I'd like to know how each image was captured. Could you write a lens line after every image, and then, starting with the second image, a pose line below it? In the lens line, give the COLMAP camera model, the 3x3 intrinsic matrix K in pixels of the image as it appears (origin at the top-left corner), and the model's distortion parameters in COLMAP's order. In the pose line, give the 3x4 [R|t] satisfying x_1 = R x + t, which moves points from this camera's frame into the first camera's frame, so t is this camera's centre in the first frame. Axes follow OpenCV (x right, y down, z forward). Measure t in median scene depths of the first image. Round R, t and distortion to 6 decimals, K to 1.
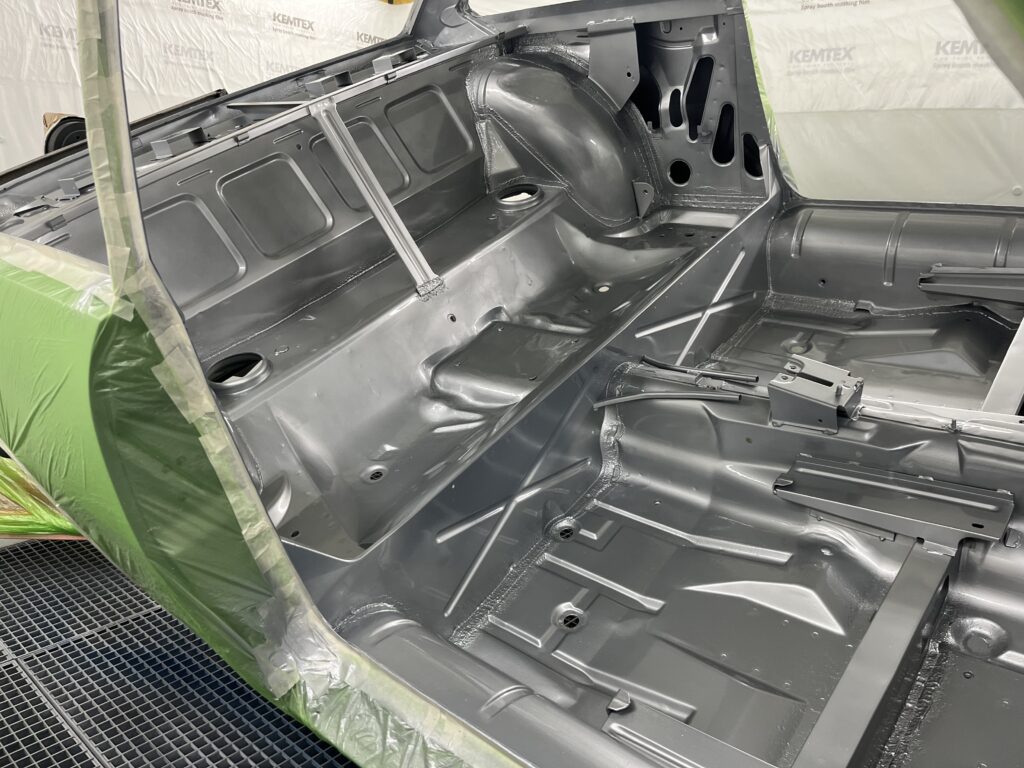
lens RADIAL K [[793.4, 0, 512.4], [0, 793.4, 367.3], [0, 0, 1]] dist [0.060895, -0.117208]
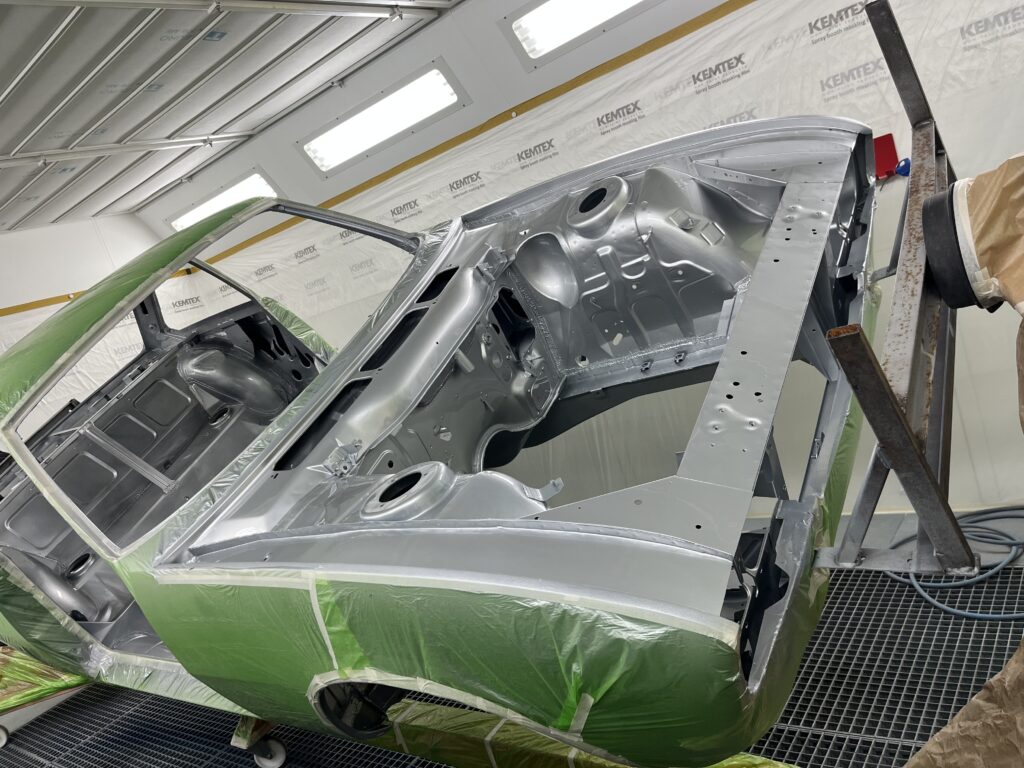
lens RADIAL K [[780.4, 0, 512.0], [0, 780.4, 384.0], [0, 0, 1]] dist [0.065596, -0.109621]
pose [[0.933555, -0.358336, 0.008440, 0.711460], [0.357878, 0.930534, -0.077647, 0.105497], [0.019970, 0.075509, 0.996945, -0.889994]]
